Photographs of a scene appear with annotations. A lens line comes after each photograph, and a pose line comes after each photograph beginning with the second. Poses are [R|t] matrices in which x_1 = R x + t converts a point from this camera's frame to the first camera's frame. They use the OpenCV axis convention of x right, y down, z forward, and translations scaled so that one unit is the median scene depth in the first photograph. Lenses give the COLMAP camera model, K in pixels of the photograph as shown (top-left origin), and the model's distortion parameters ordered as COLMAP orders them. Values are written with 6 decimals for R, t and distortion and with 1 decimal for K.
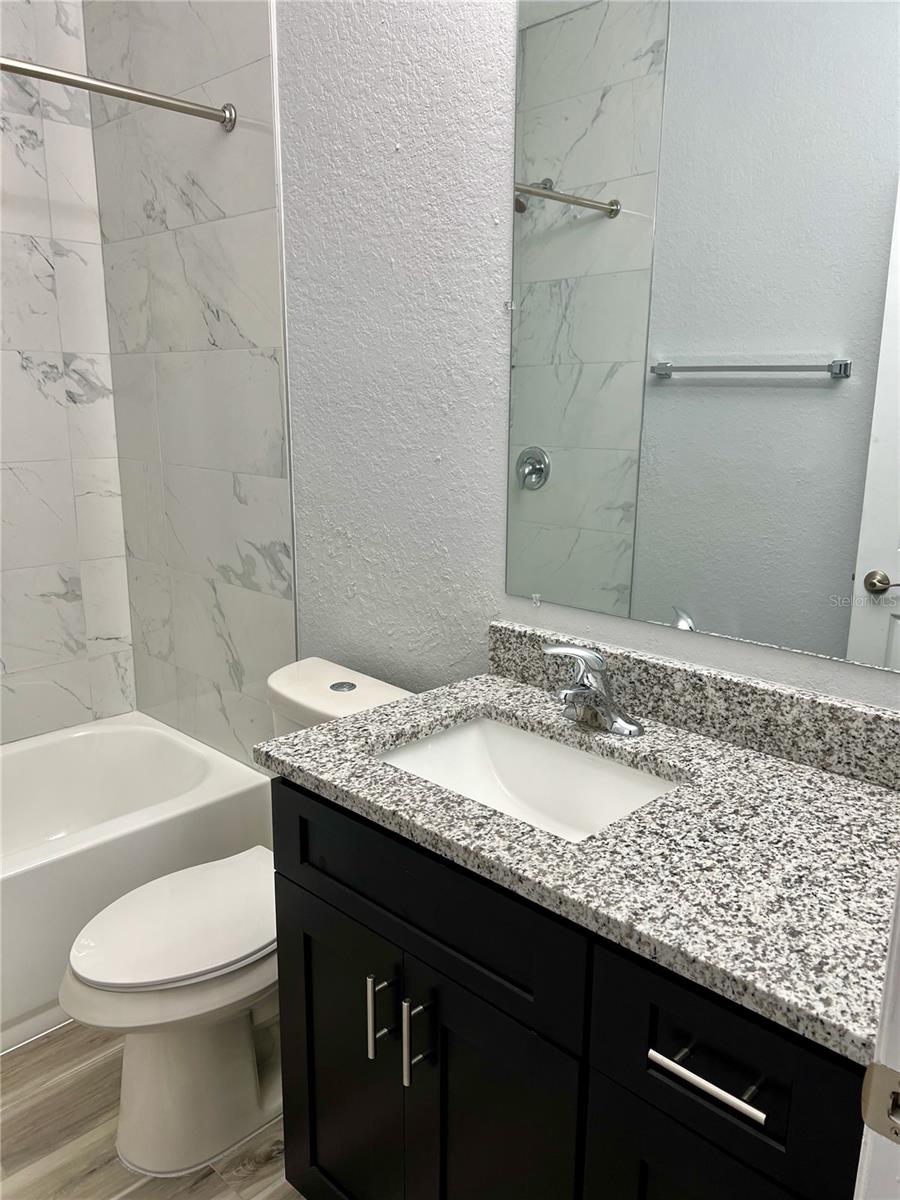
lens RADIAL K [[903.1, 0, 451.2], [0, 903.1, 607.2], [0, 0, 1]] dist [0.063950, -0.078913]
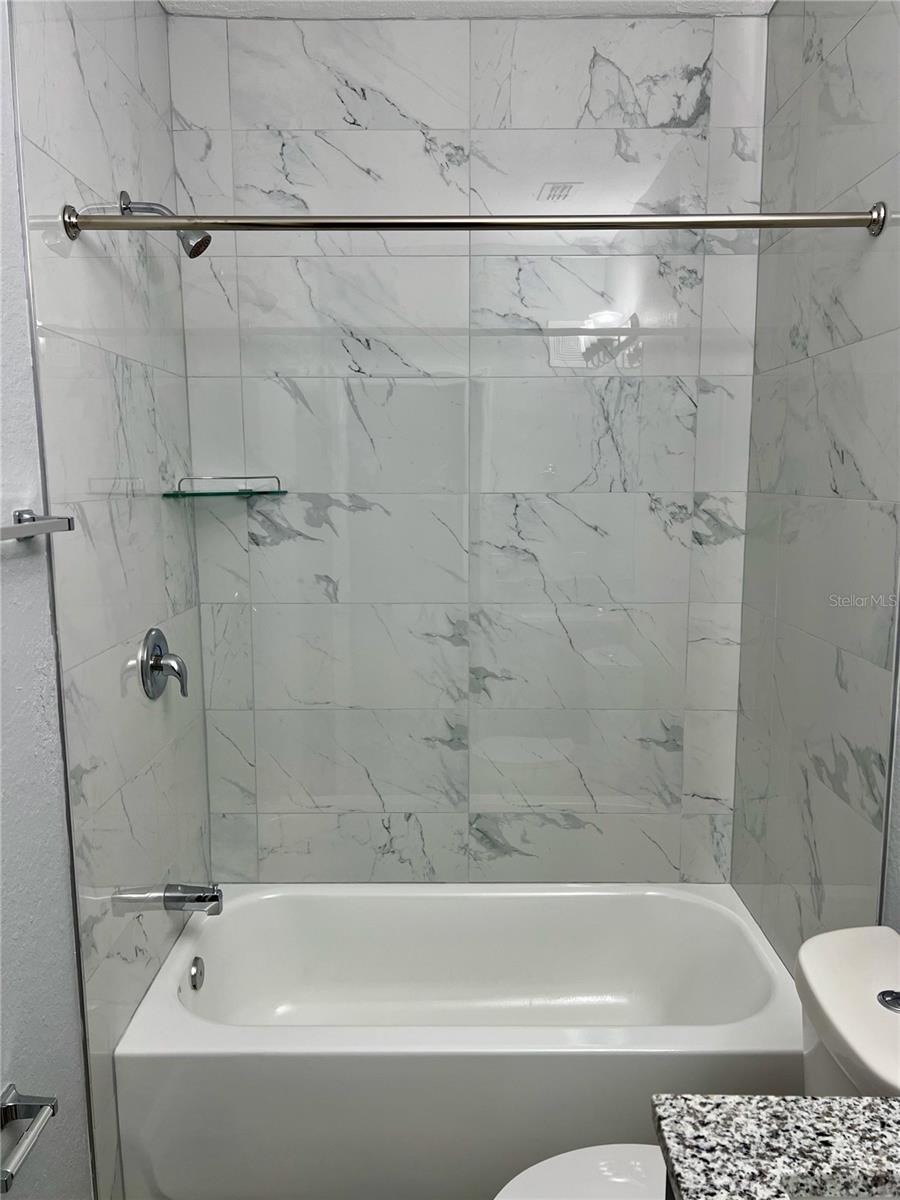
lens RADIAL K [[903.1, 0, 451.2], [0, 903.1, 607.2], [0, 0, 1]] dist [0.063950, -0.078913]
pose [[0.696870, 0.094589, -0.710933, 0.079380], [-0.160539, 0.986685, -0.026086, -0.098663], [0.698999, 0.132311, 0.702776, 0.183546]]
